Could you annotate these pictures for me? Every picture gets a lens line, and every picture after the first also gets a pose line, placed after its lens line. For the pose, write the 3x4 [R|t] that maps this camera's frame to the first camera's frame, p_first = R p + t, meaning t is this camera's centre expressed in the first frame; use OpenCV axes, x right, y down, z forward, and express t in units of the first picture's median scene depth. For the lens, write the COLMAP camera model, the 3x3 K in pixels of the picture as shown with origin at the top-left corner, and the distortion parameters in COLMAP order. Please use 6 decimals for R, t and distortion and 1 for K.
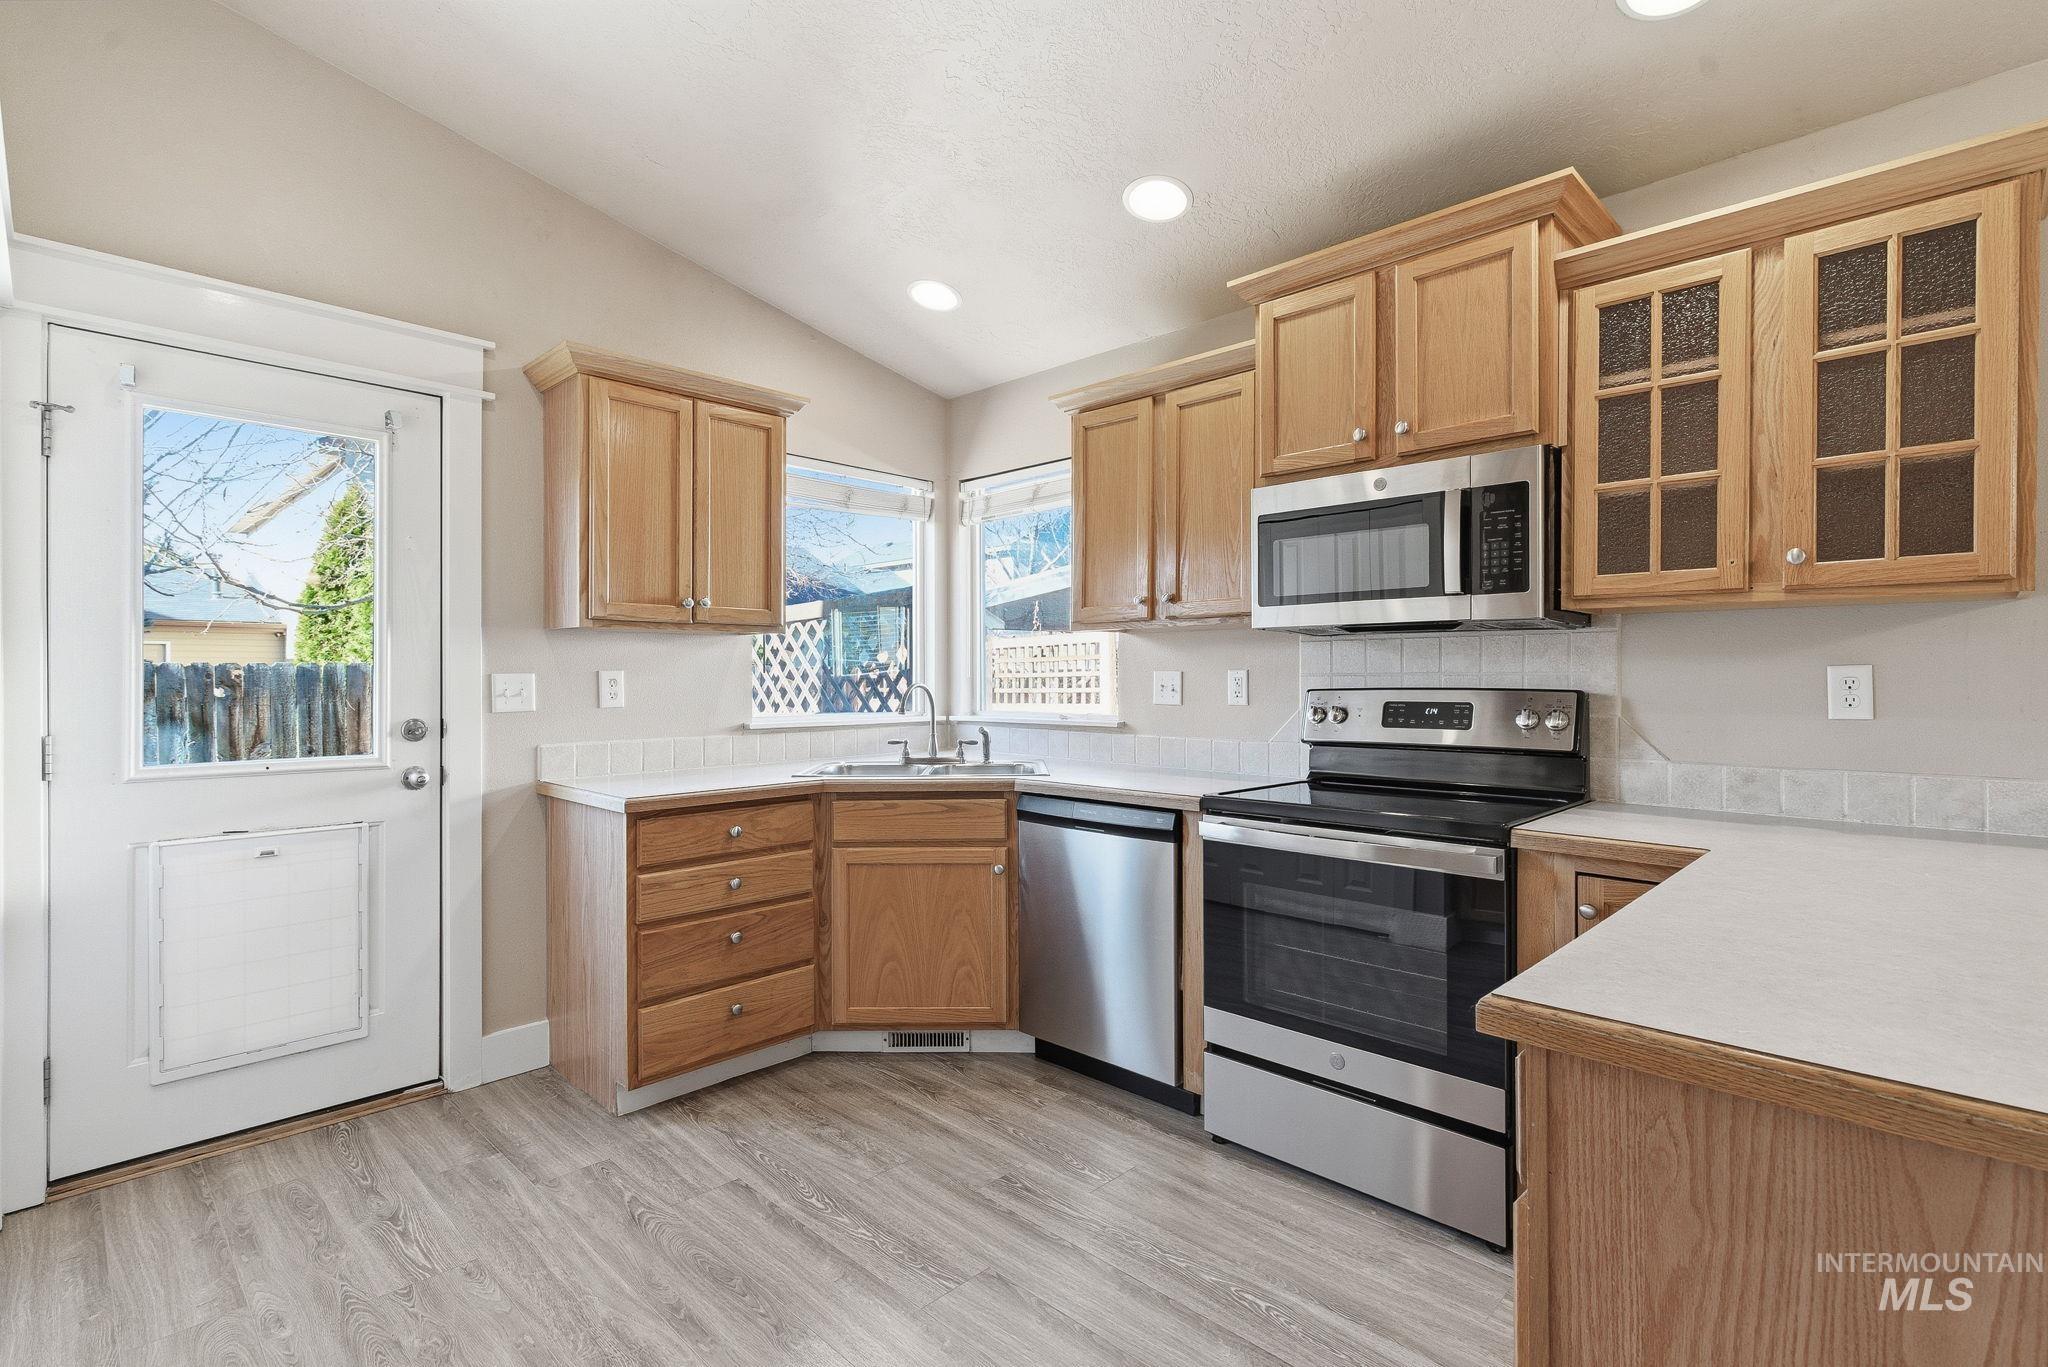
lens RADIAL K [[952.3, 0, 1029.7], [0, 952.3, 680.2], [0, 0, 1]] dist [0.002376, -0.001073]
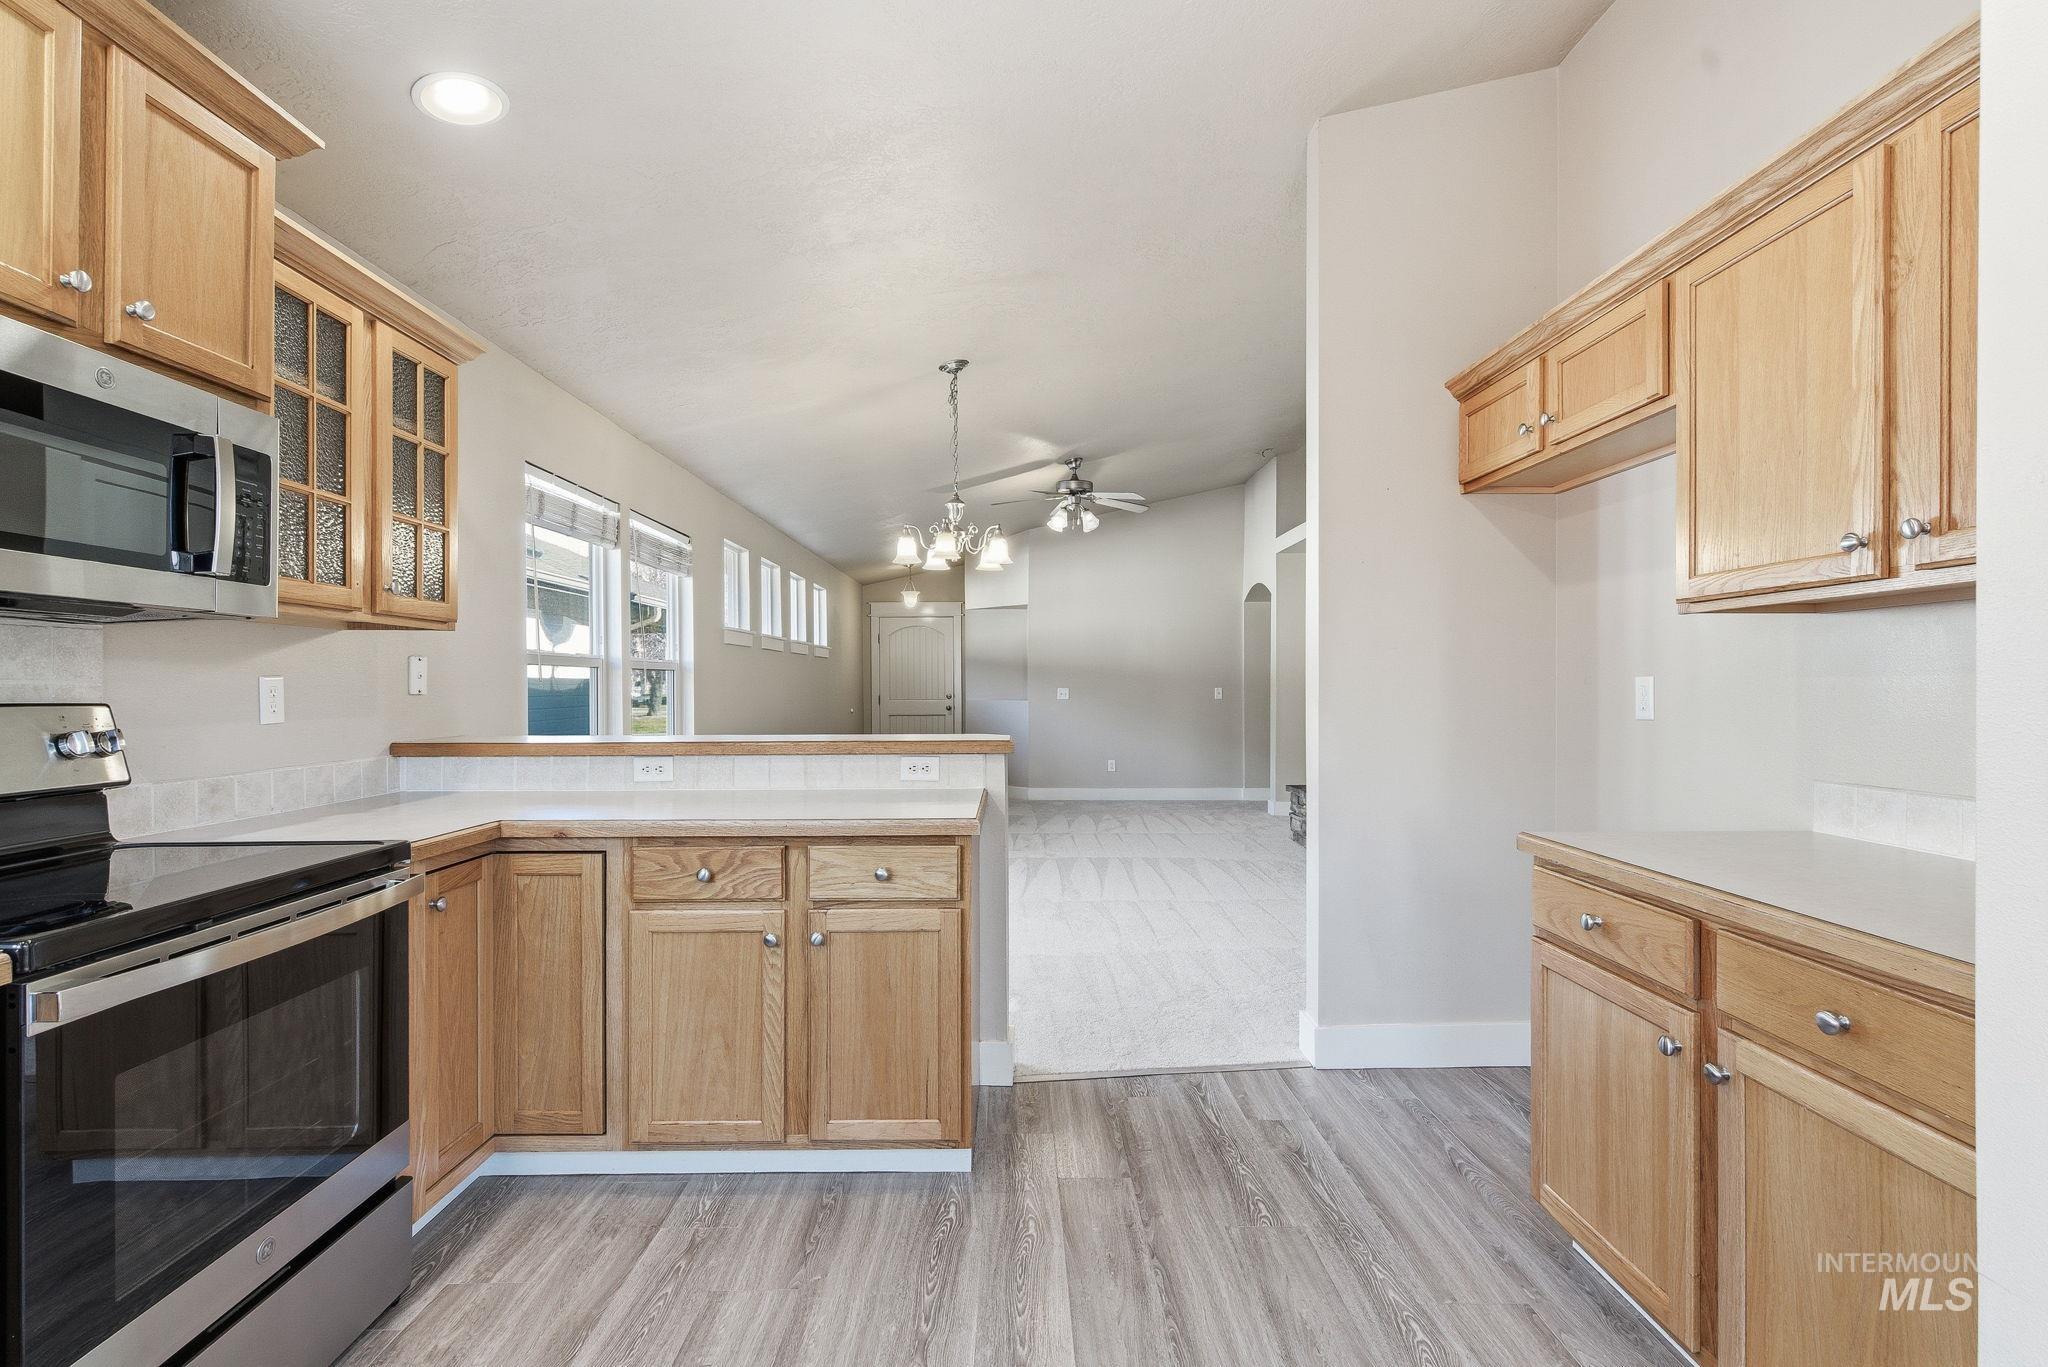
lens RADIAL K [[949.4, 0, 1024.0], [0, 949.4, 687.2], [0, 0, 1]] dist [0.002008, -0.000941]
pose [[-0.708156, 0.000884, 0.706056, -0.466382], [0.004835, 0.999982, 0.003597, -0.001716], [-0.706040, 0.005961, -0.708147, 0.948584]]
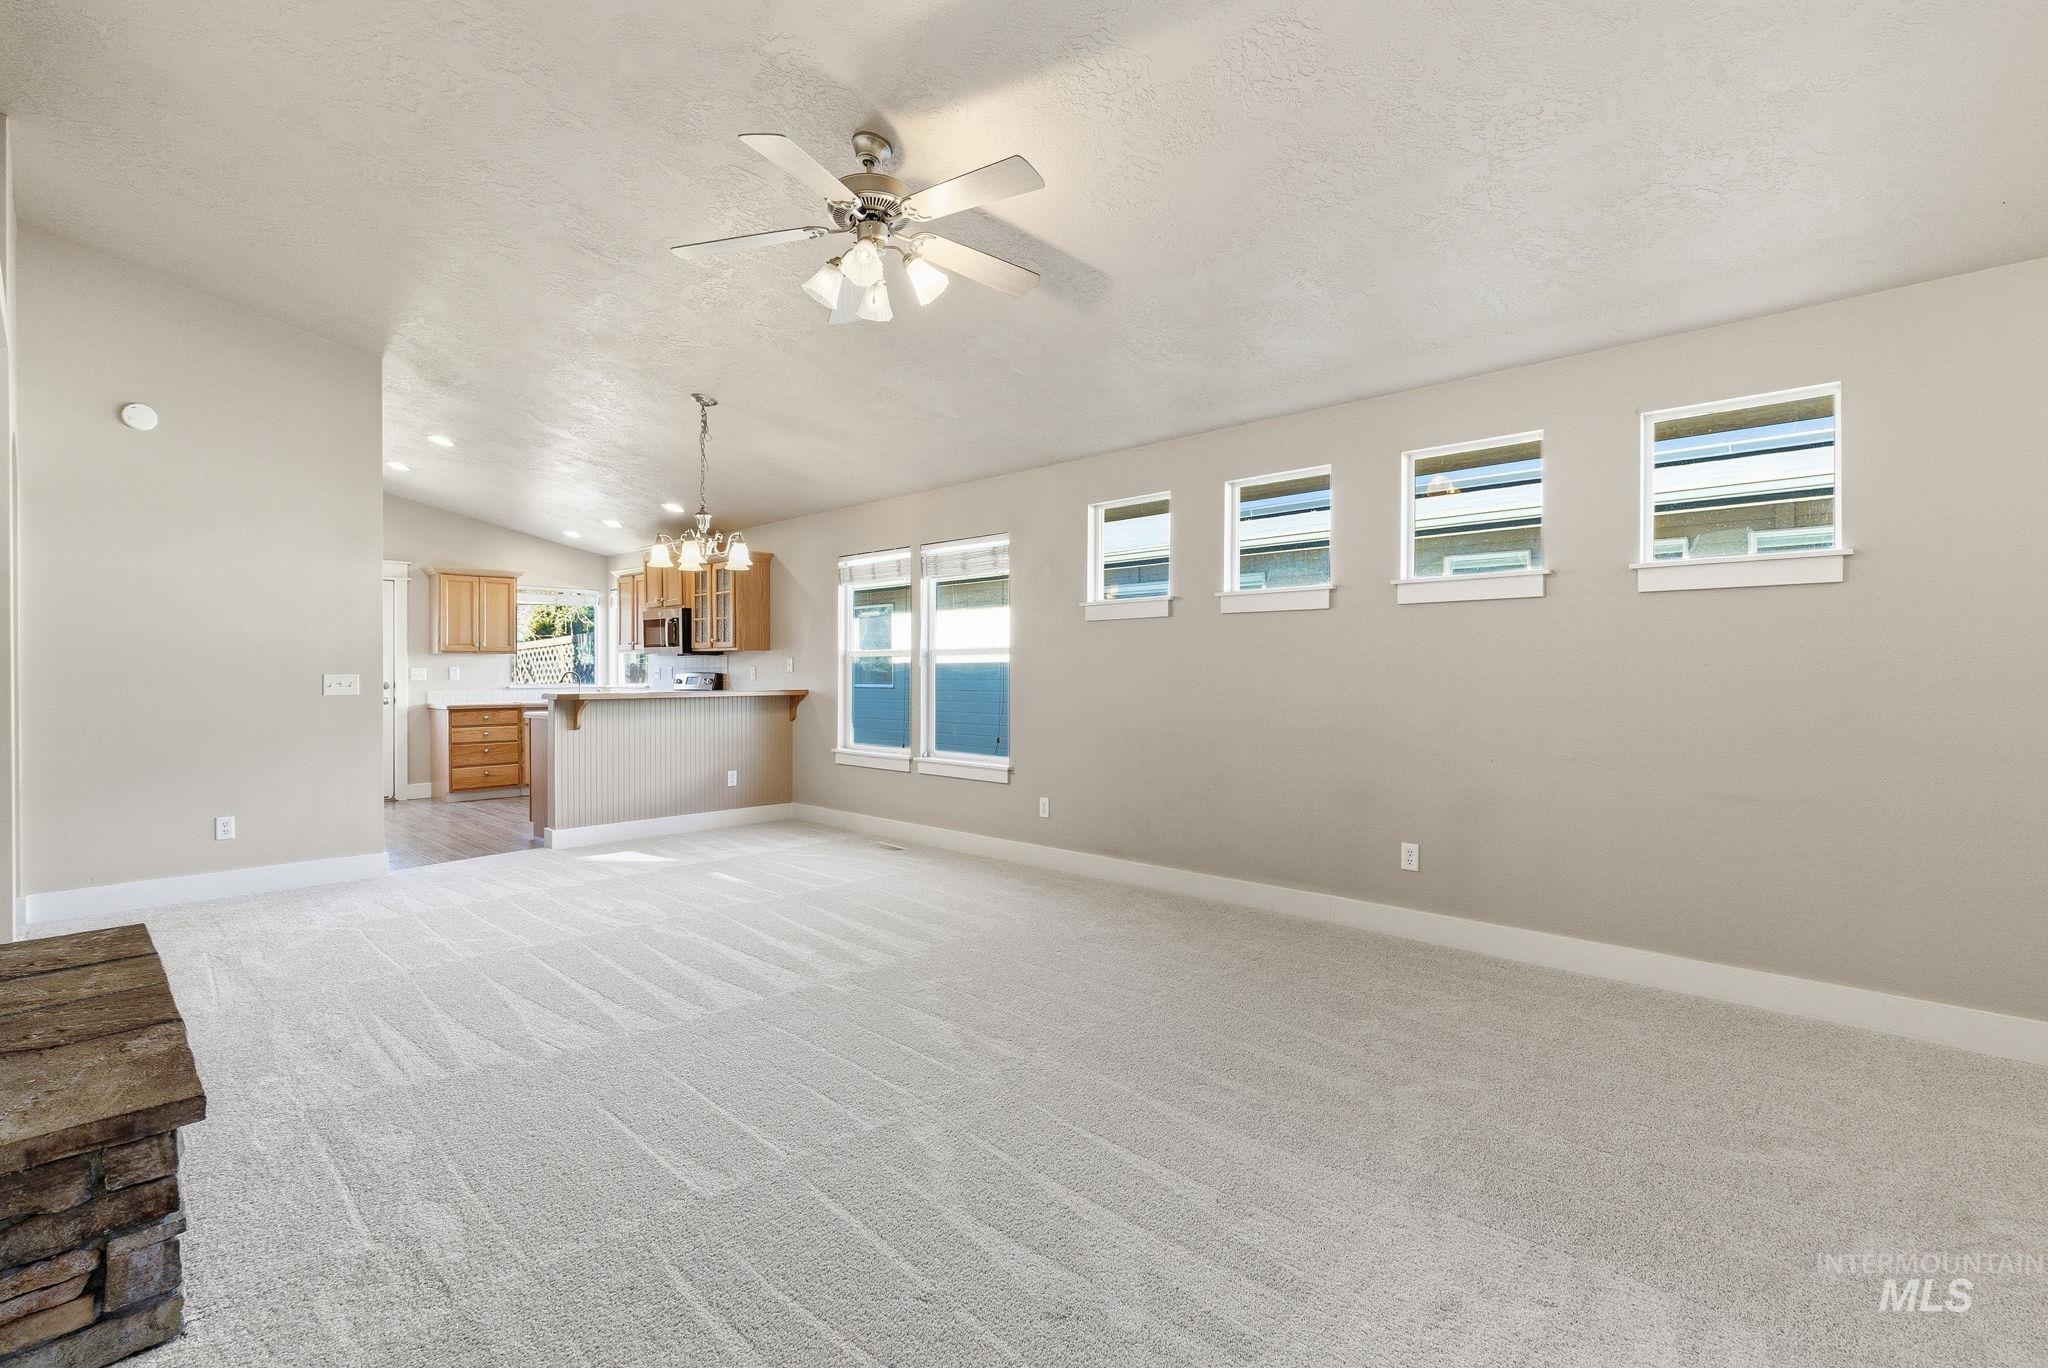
lens RADIAL K [[930.2, 0, 1028.8], [0, 930.2, 678.2], [0, 0, 1]] dist [-0.000353, -0.000424]
pose [[0.999949, -0.000288, 0.010105, 1.589353], [0.000229, 0.999983, 0.005883, 0.009146], [-0.010106, -0.005880, 0.999932, -2.294505]]
